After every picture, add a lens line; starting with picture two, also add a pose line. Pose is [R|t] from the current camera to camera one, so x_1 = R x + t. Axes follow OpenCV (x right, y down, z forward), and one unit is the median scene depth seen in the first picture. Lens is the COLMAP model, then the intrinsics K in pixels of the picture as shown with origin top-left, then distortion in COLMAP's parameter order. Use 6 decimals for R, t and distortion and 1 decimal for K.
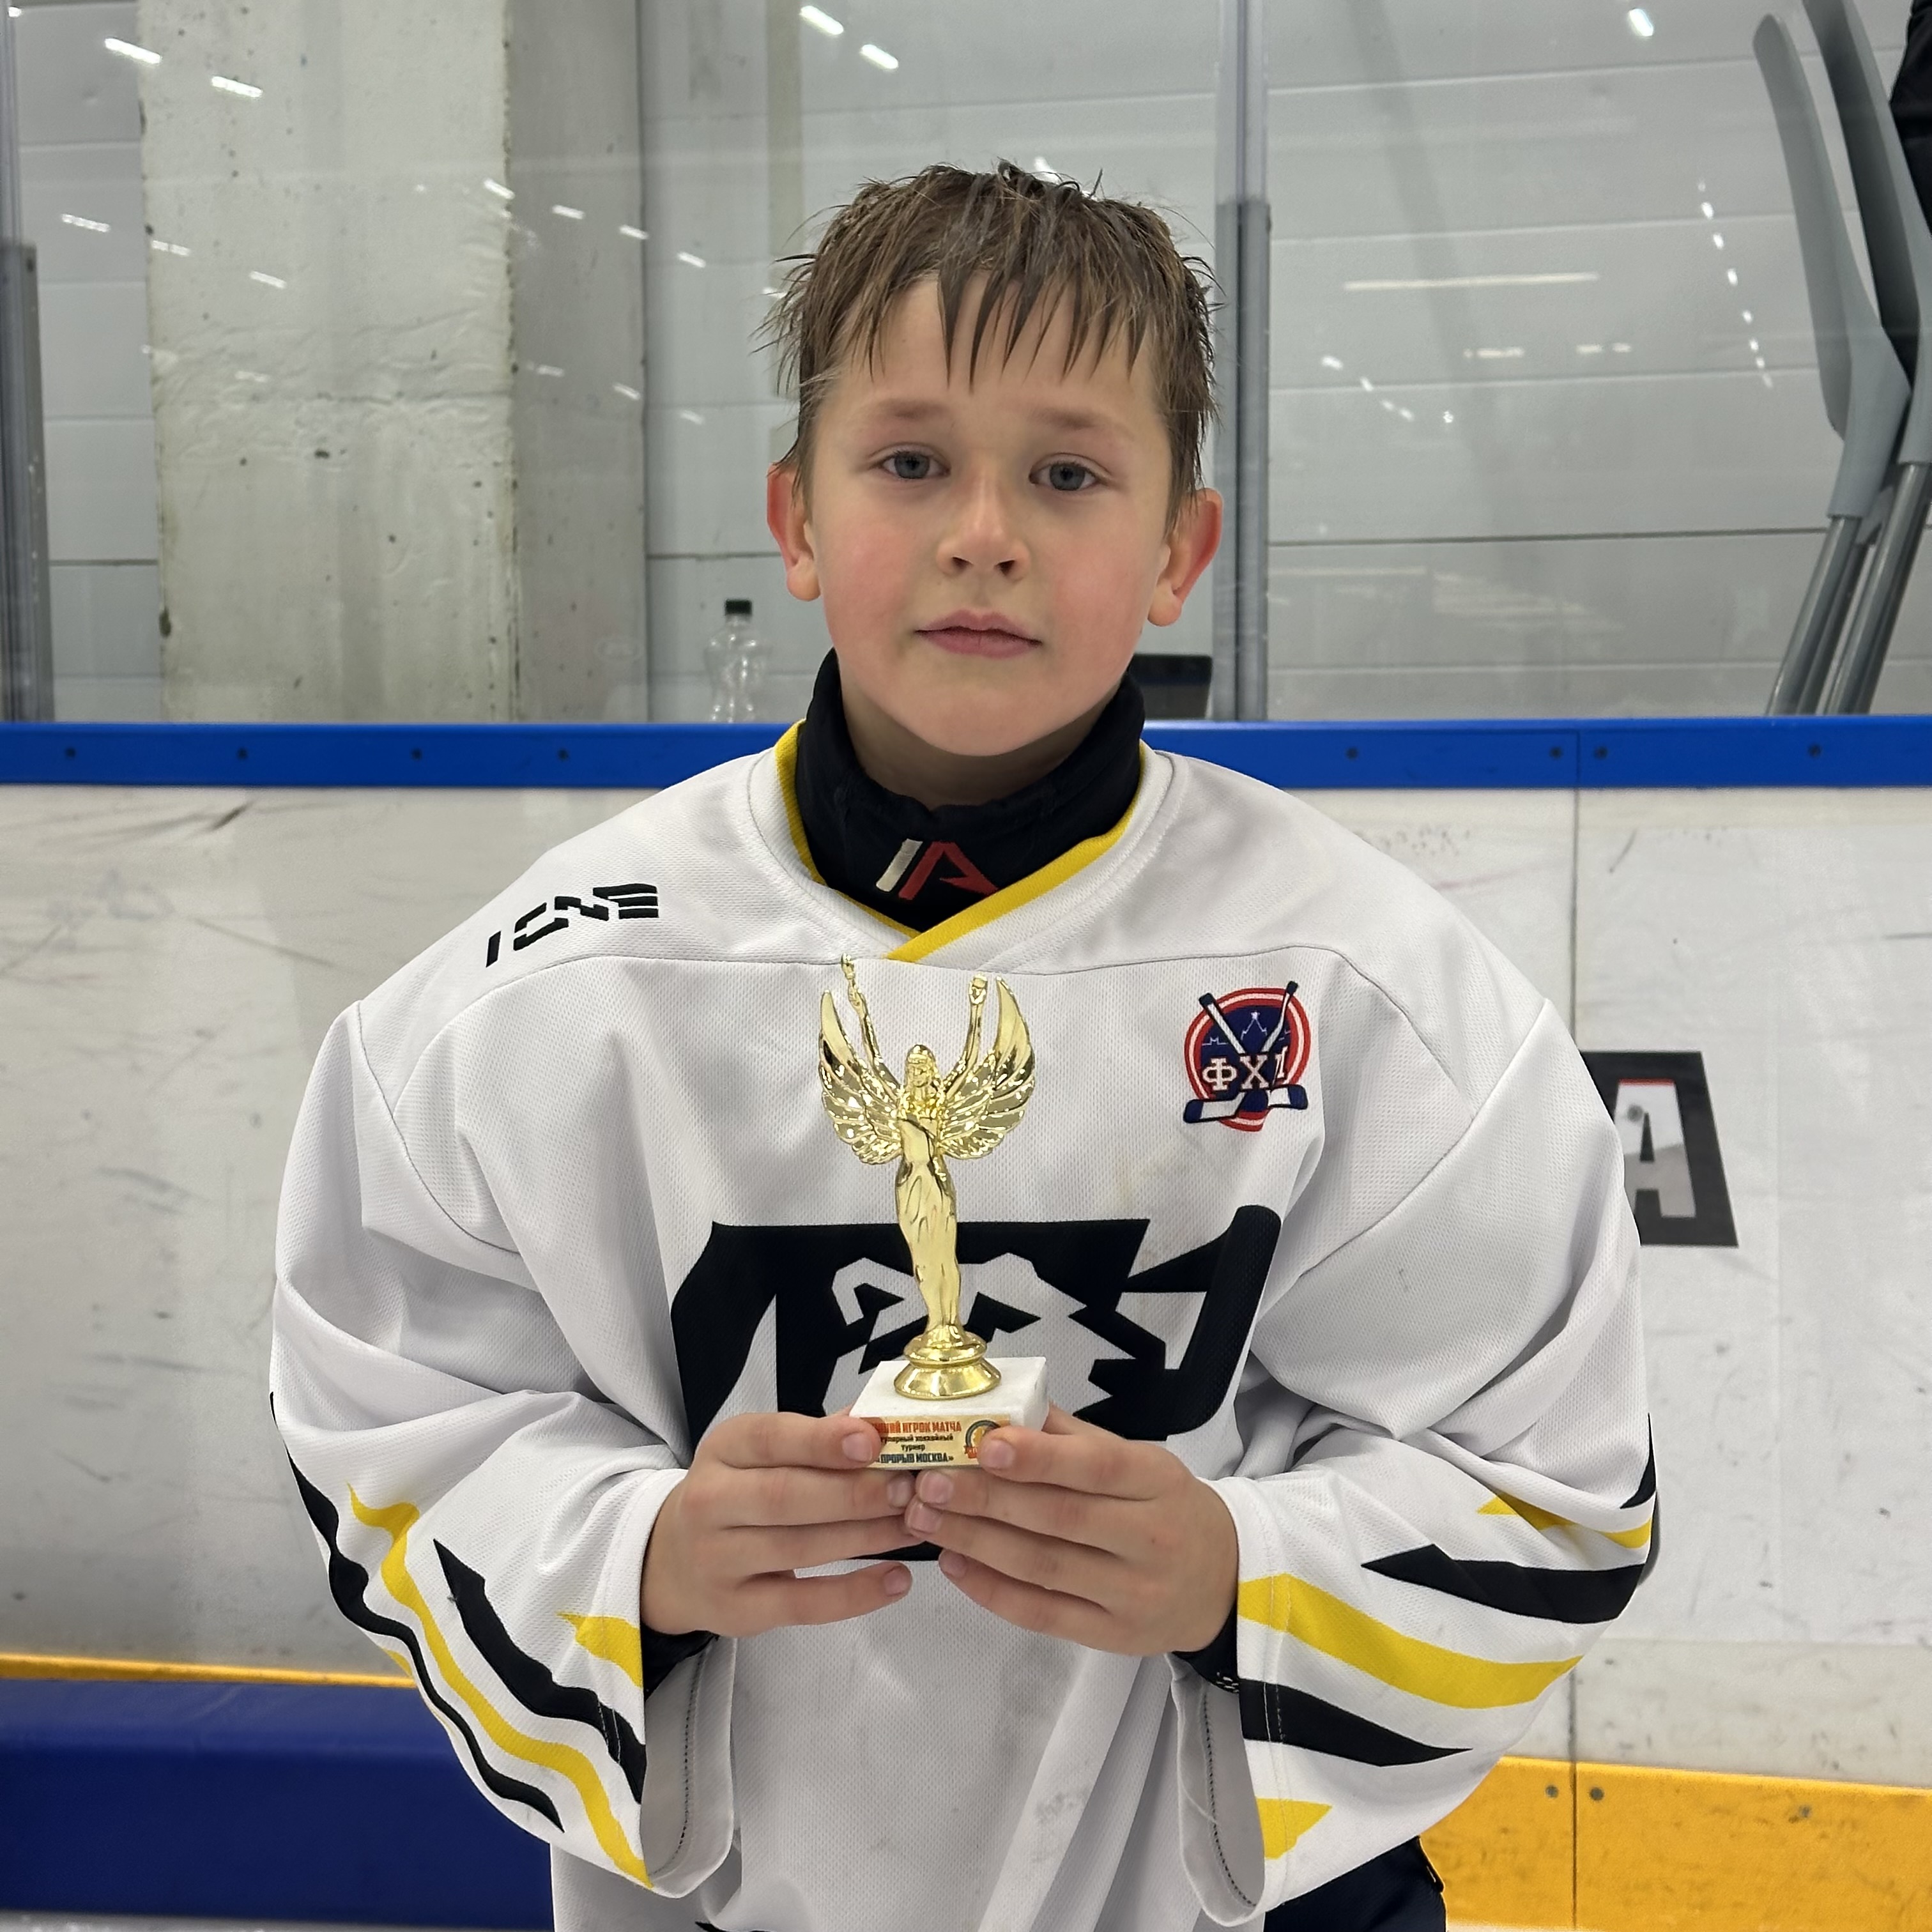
lens RADIAL K [[3496.4, 0, 1005.4], [0, 3496.4, 982.3], [0, 0, 1]] dist [0.122967, 0.000000]
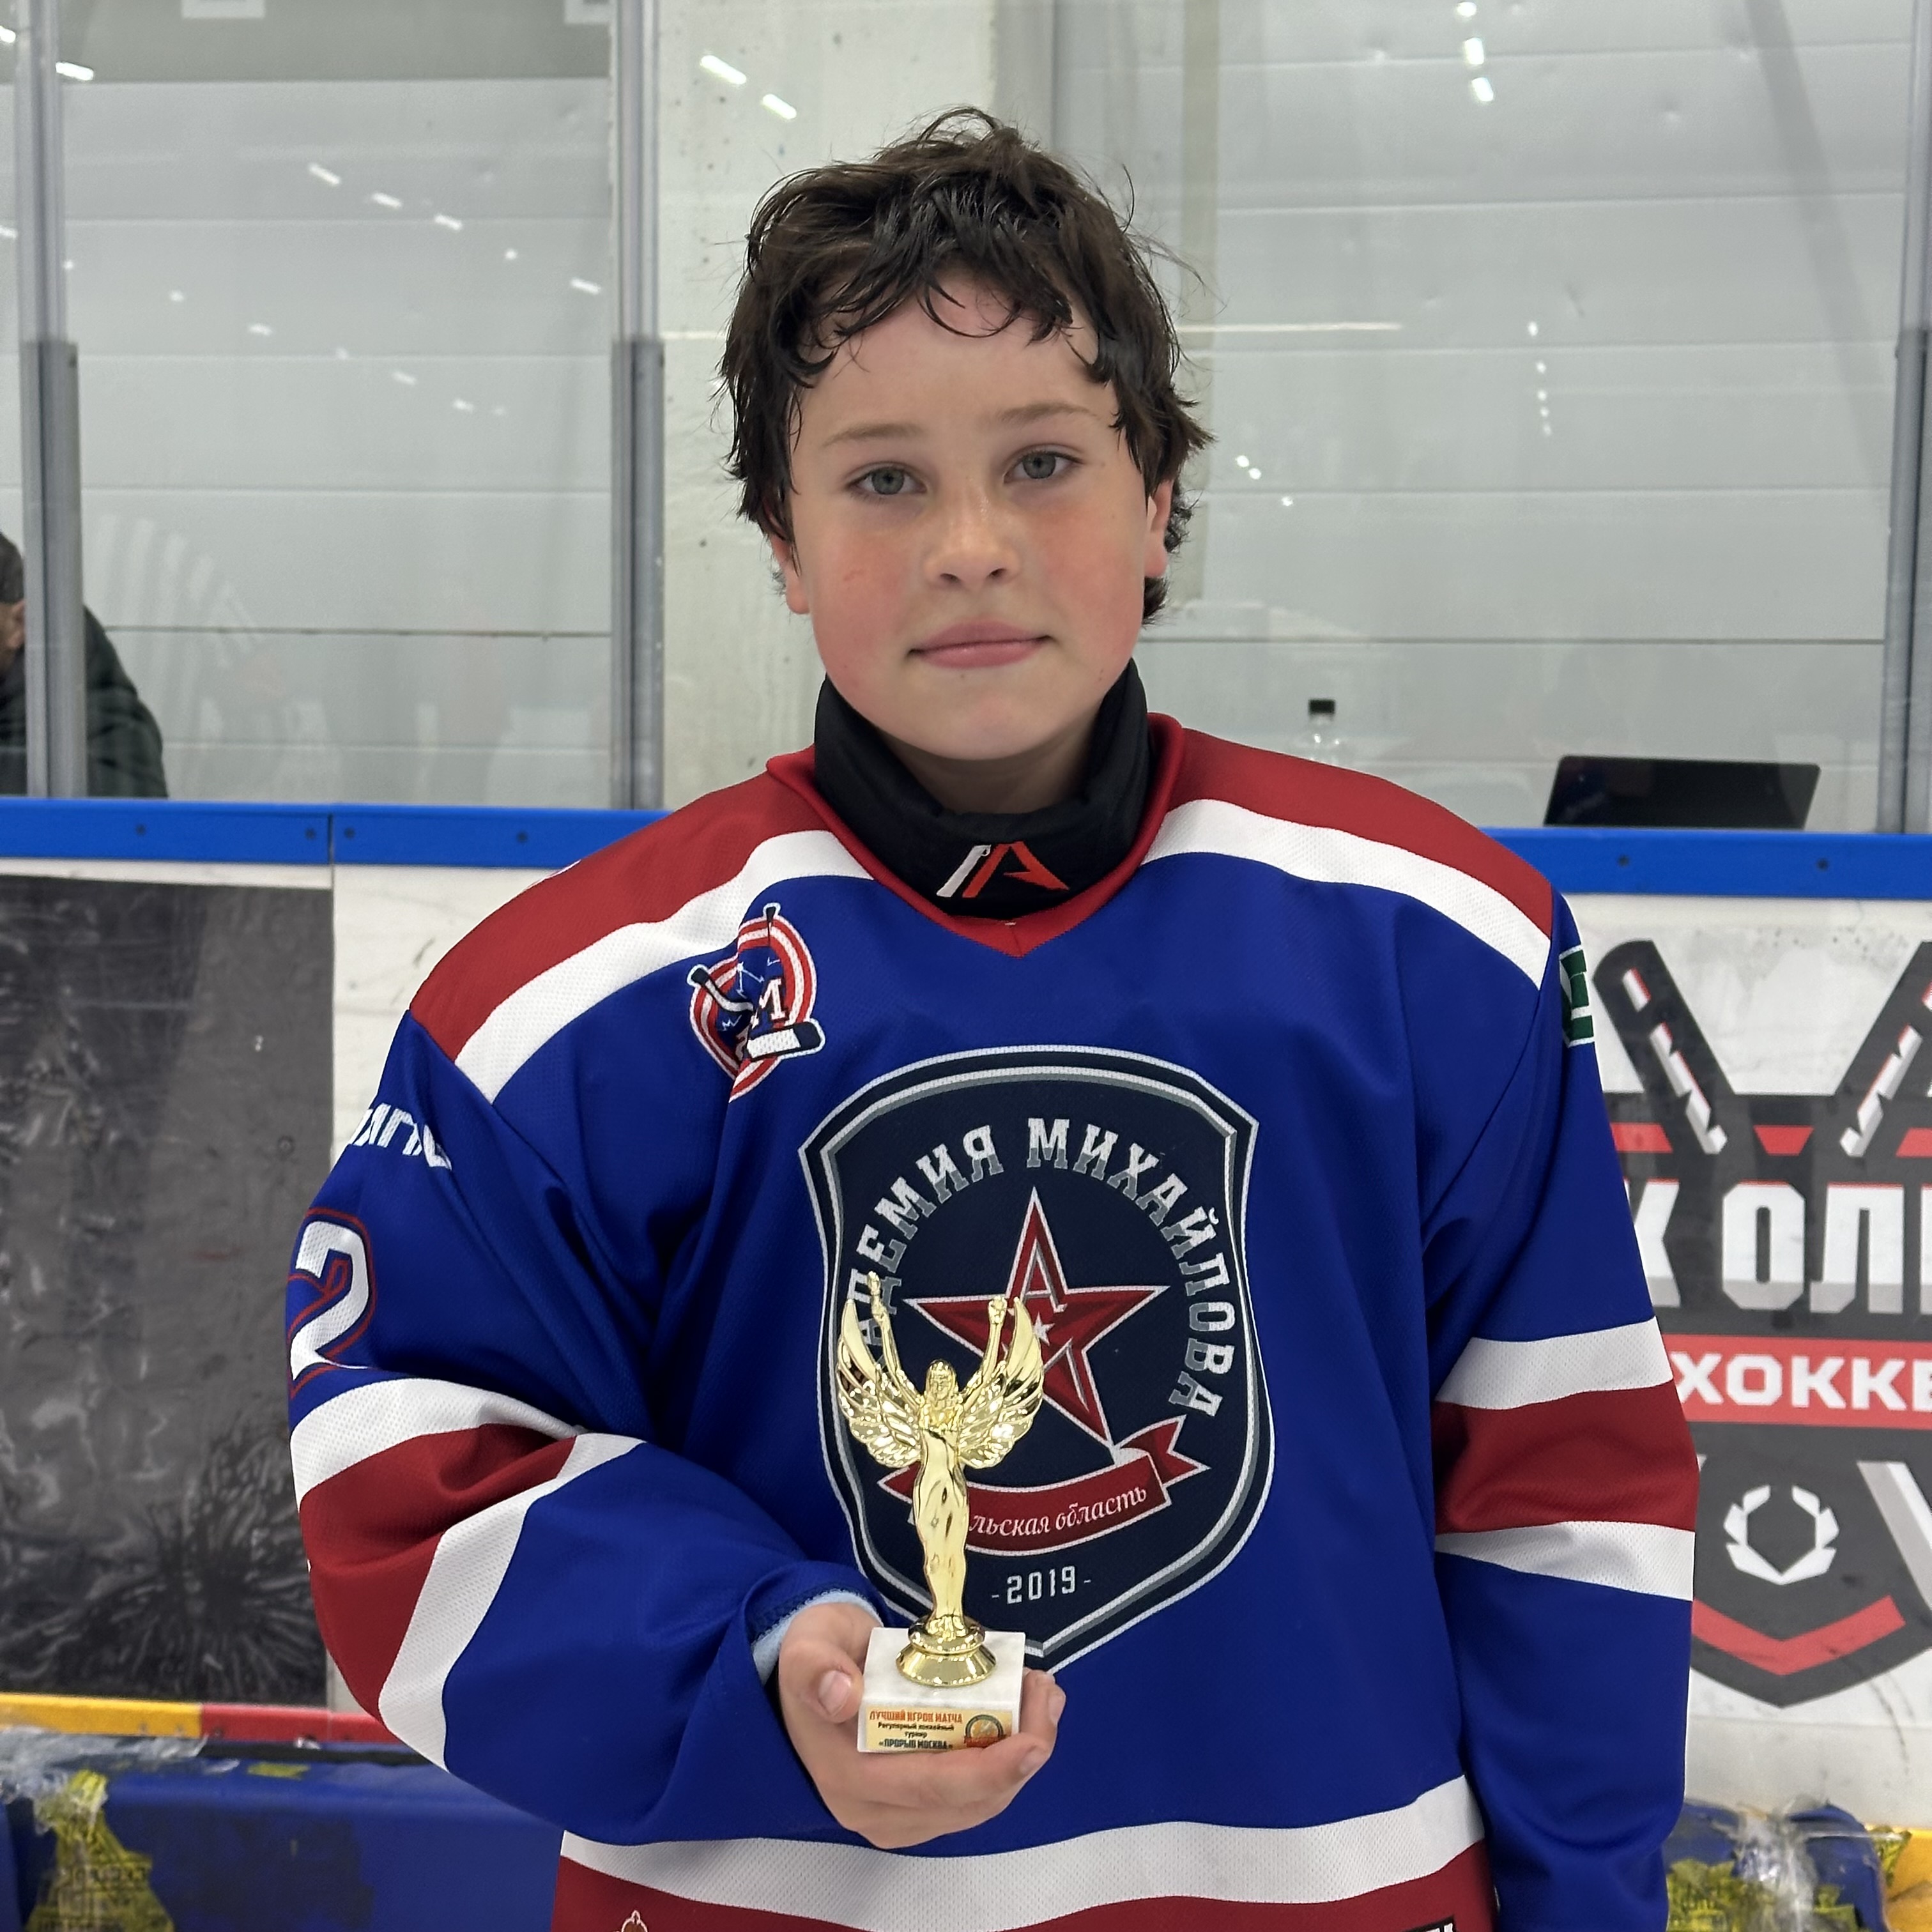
lens RADIAL K [[3496.4, 0, 967.9], [0, 3496.4, 1004.0], [0, 0, 1]] dist [0.122967, 0.000000]
pose [[0.997836, 0.015866, 0.063805, -0.207178], [-0.015529, 0.999863, -0.005774, -0.011241], [-0.063888, 0.004771, 0.997946, -0.007728]]
